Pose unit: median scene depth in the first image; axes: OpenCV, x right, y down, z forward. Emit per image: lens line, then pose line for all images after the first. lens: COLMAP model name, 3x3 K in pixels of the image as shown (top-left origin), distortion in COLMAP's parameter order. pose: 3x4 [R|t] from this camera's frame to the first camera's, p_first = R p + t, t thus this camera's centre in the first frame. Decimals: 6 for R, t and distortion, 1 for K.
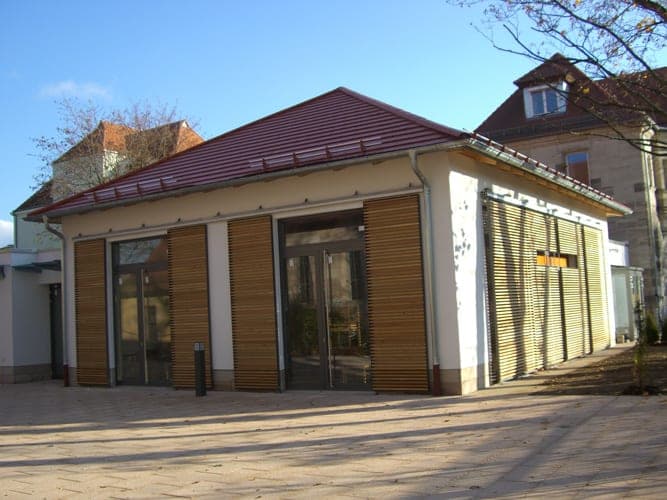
lens RADIAL K [[734.3, 0, 333.8], [0, 734.3, 248.3], [0, 0, 1]] dist [-0.118180, 0.000000]
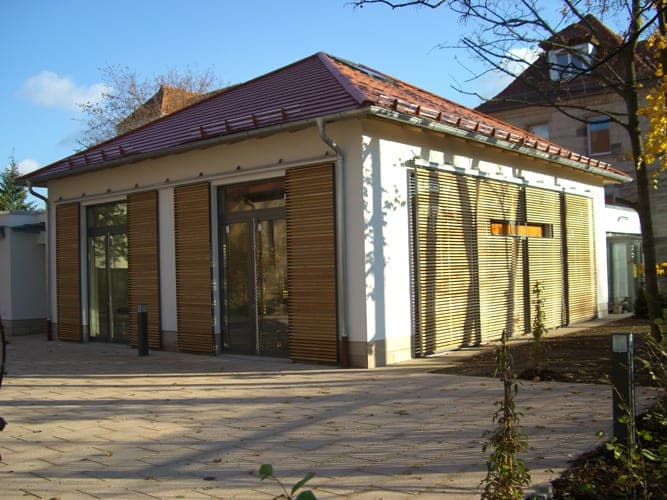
lens RADIAL K [[702.4, 0, 333.8], [0, 702.4, 245.5], [0, 0, 1]] dist [-0.121451, 0.000000]
pose [[0.992962, 0.018522, -0.116979, 0.192837], [-0.011886, 0.998294, 0.057172, -0.014289], [0.117838, -0.055379, 0.991487, 0.052106]]
